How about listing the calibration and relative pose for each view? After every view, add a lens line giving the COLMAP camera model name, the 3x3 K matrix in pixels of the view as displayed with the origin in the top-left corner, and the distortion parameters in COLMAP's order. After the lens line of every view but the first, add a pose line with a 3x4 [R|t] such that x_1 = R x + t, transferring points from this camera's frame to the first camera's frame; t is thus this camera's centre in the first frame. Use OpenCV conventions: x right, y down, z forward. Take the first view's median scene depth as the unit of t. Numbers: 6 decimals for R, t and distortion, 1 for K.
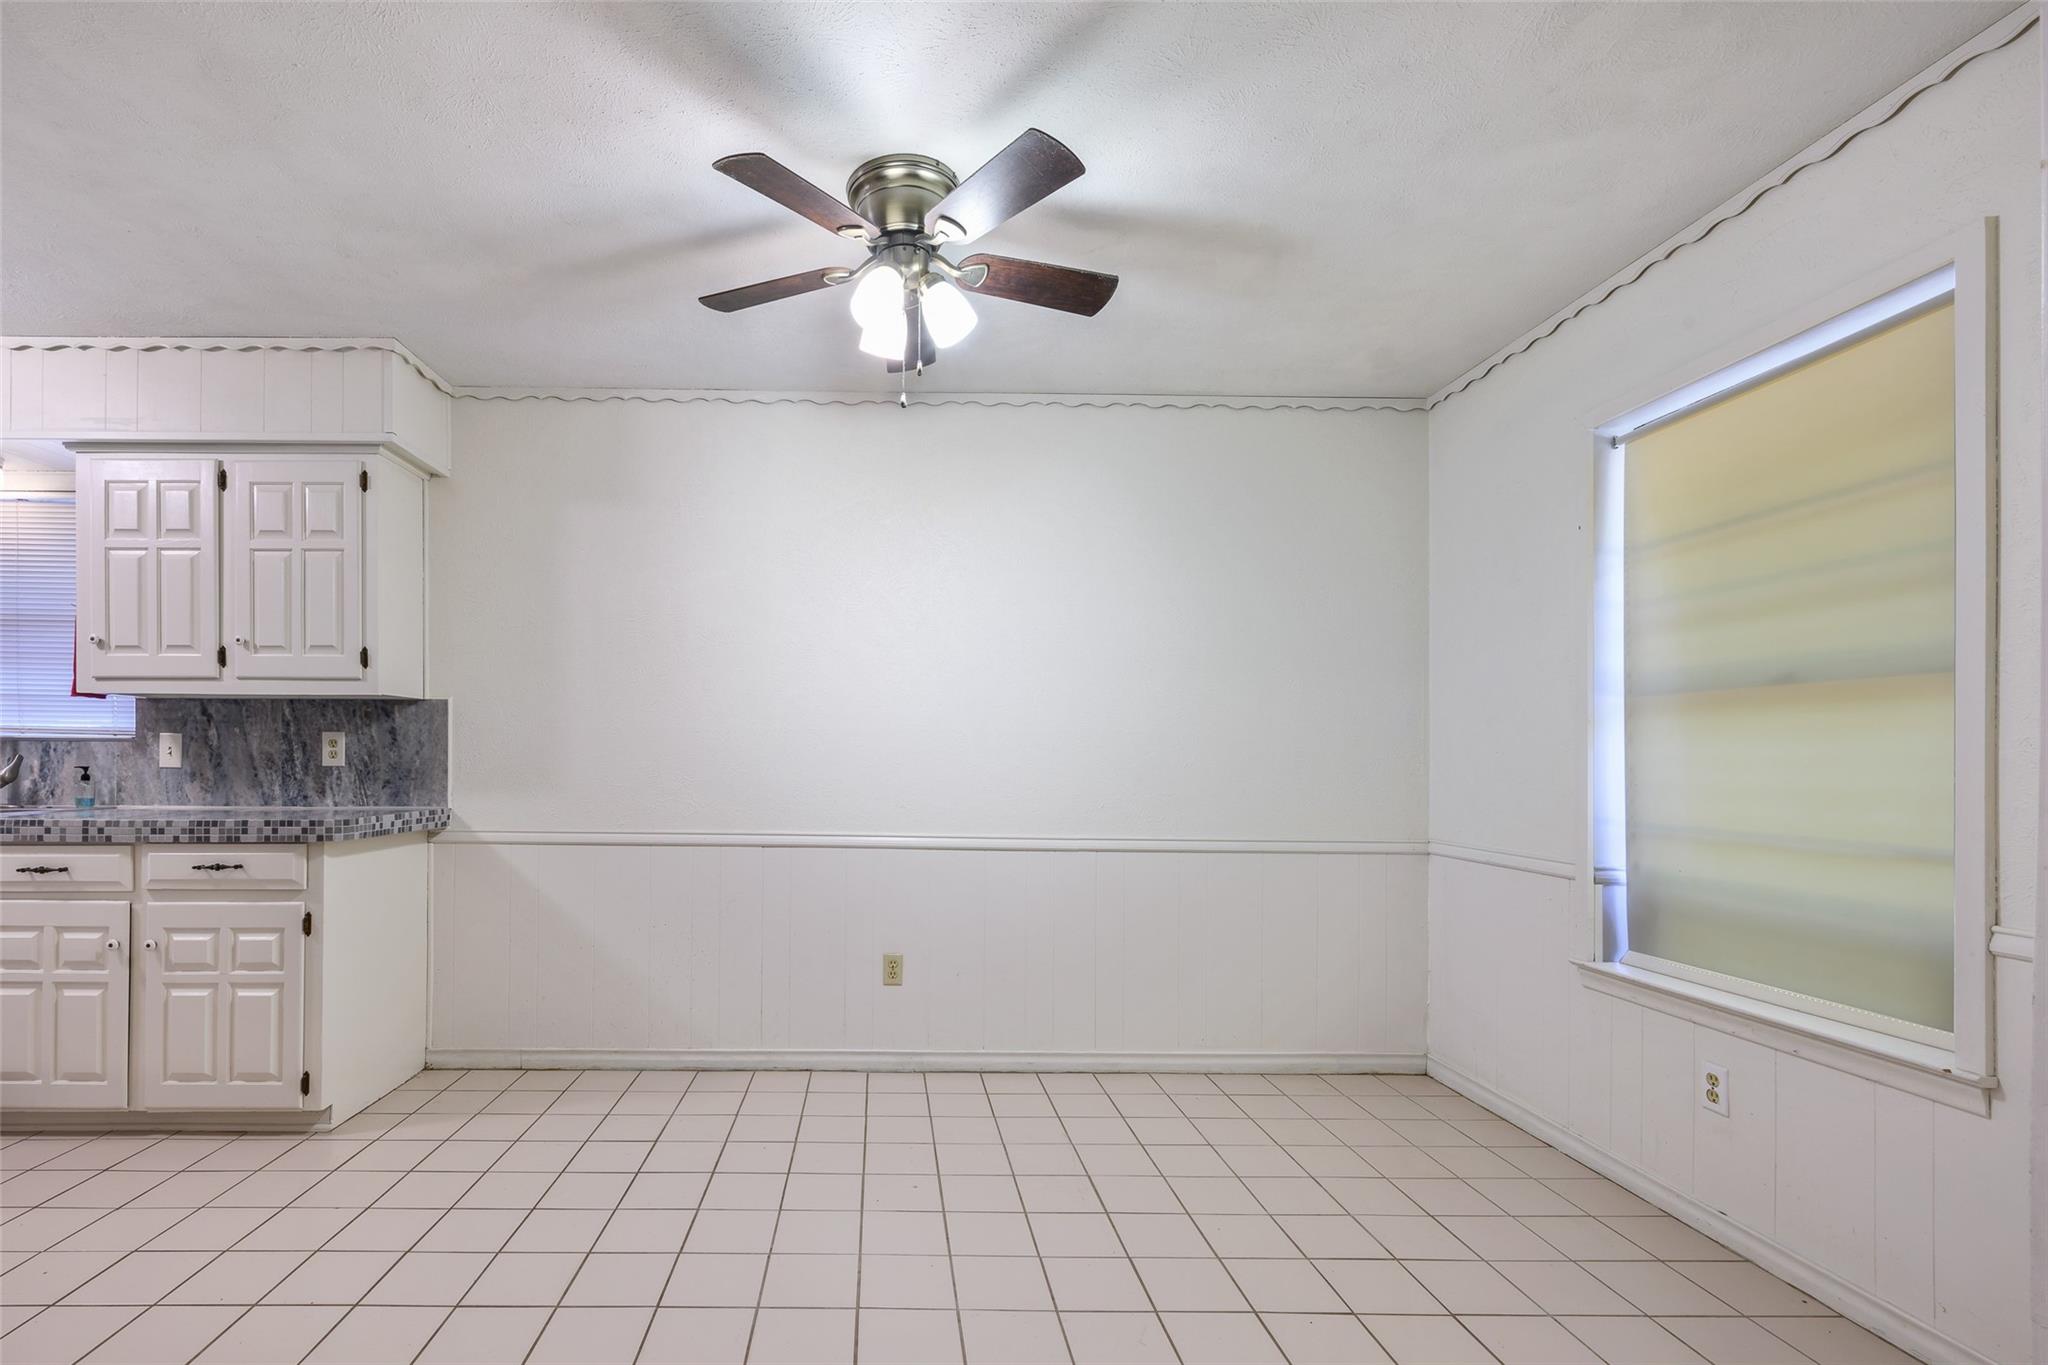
lens RADIAL K [[898.4, 0, 879.3], [0, 898.4, 764.4], [0, 0, 1]] dist [0.001153, -0.000010]
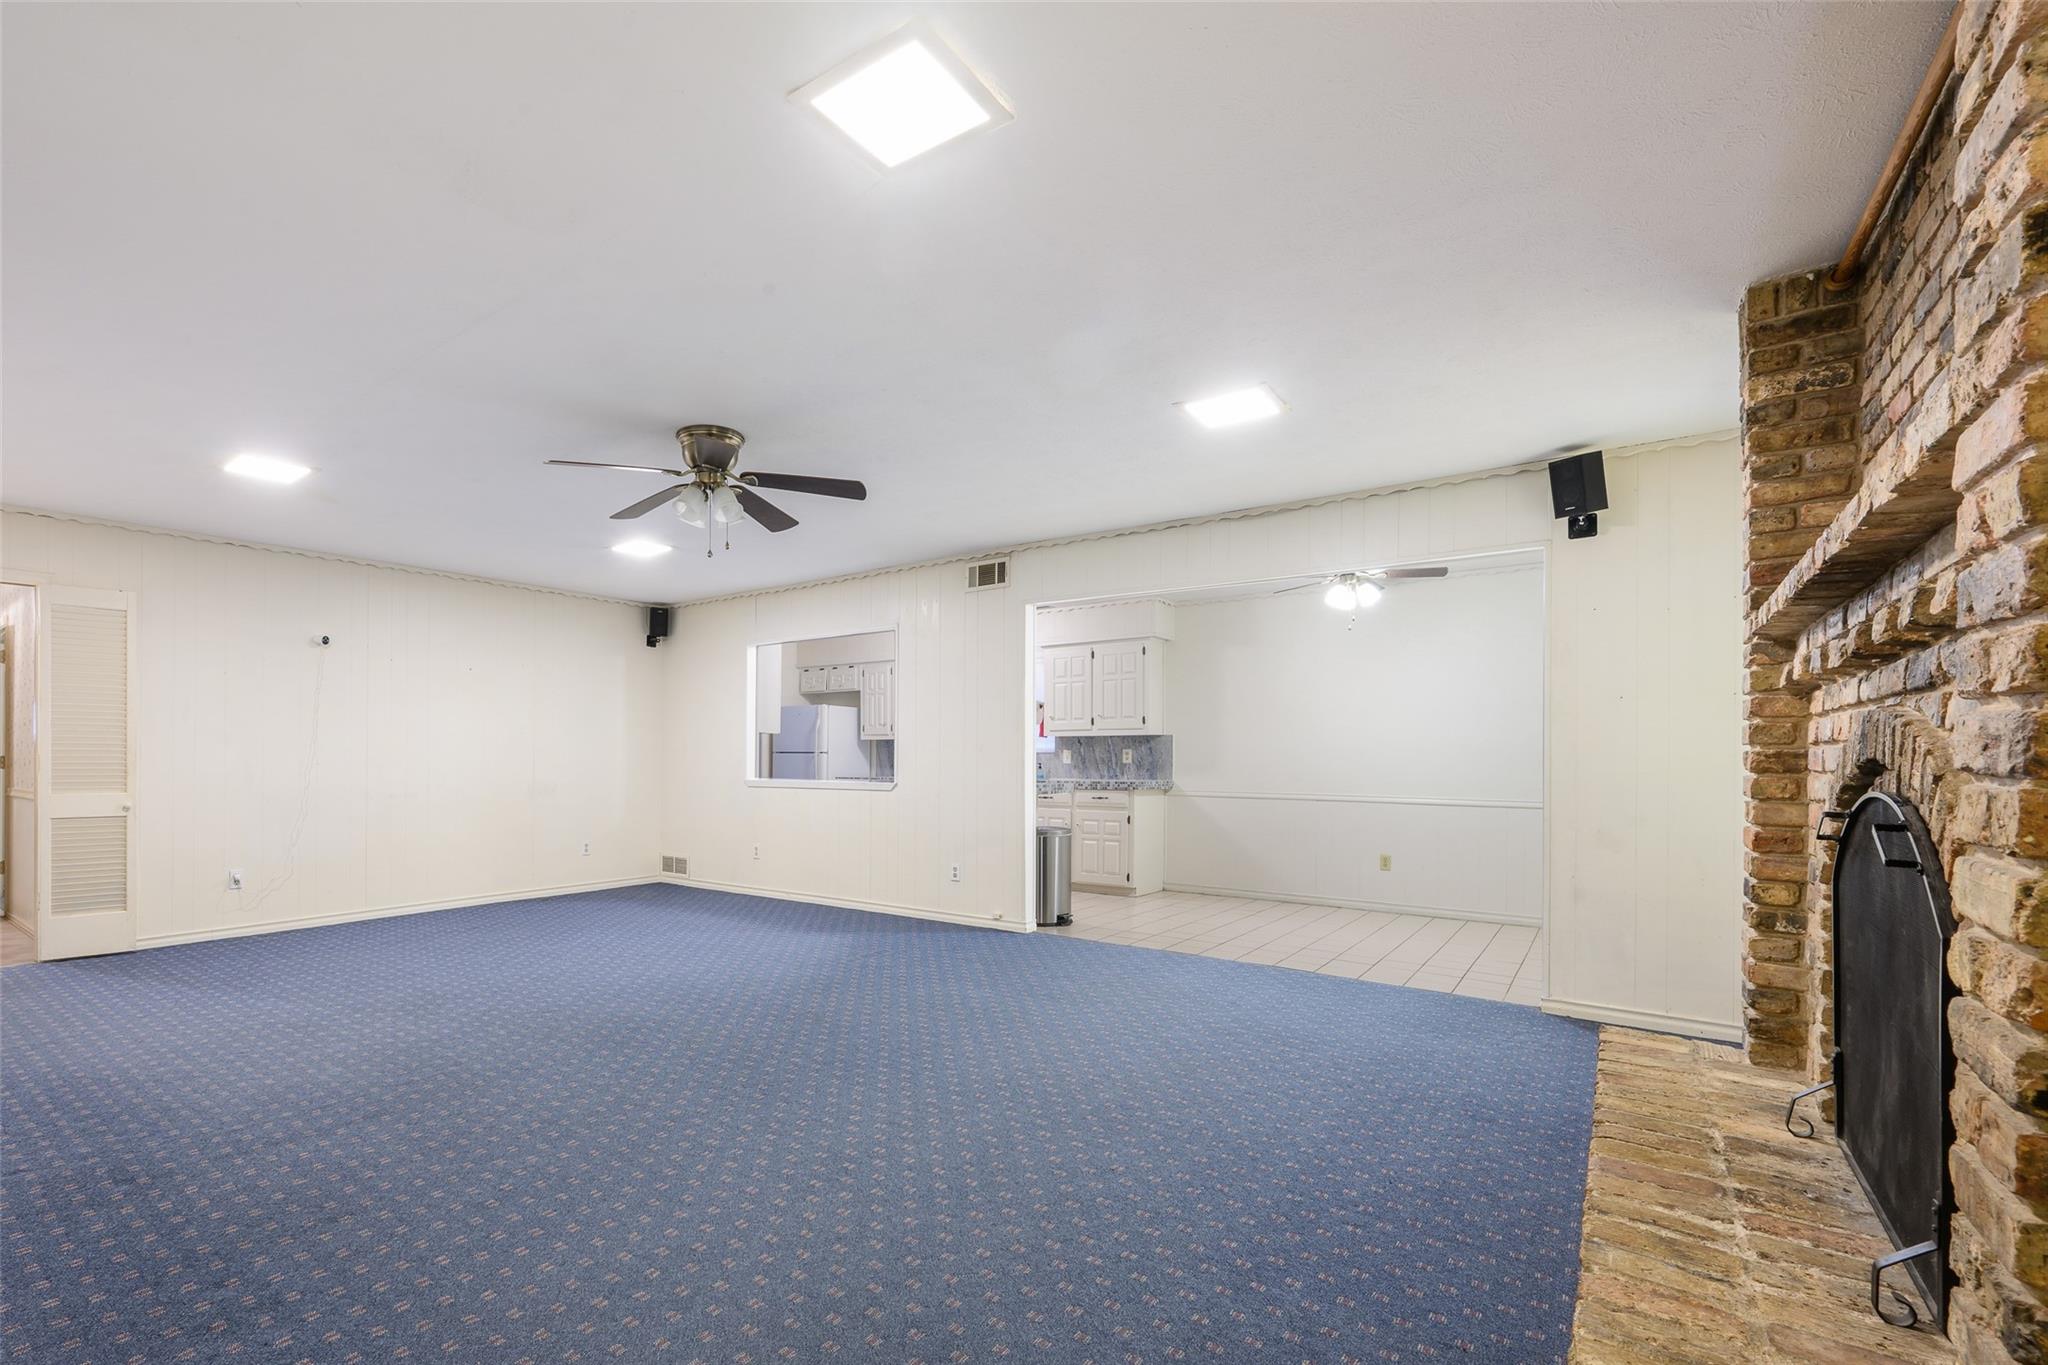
lens RADIAL K [[898.4, 0, 879.3], [0, 898.4, 764.4], [0, 0, 1]] dist [0.001153, -0.000010]
pose [[0.761848, 0.000074, -0.647756, 0.458824], [-0.001239, 0.999998, -0.001343, 0.009825], [0.647755, 0.001825, 0.761846, -1.292708]]
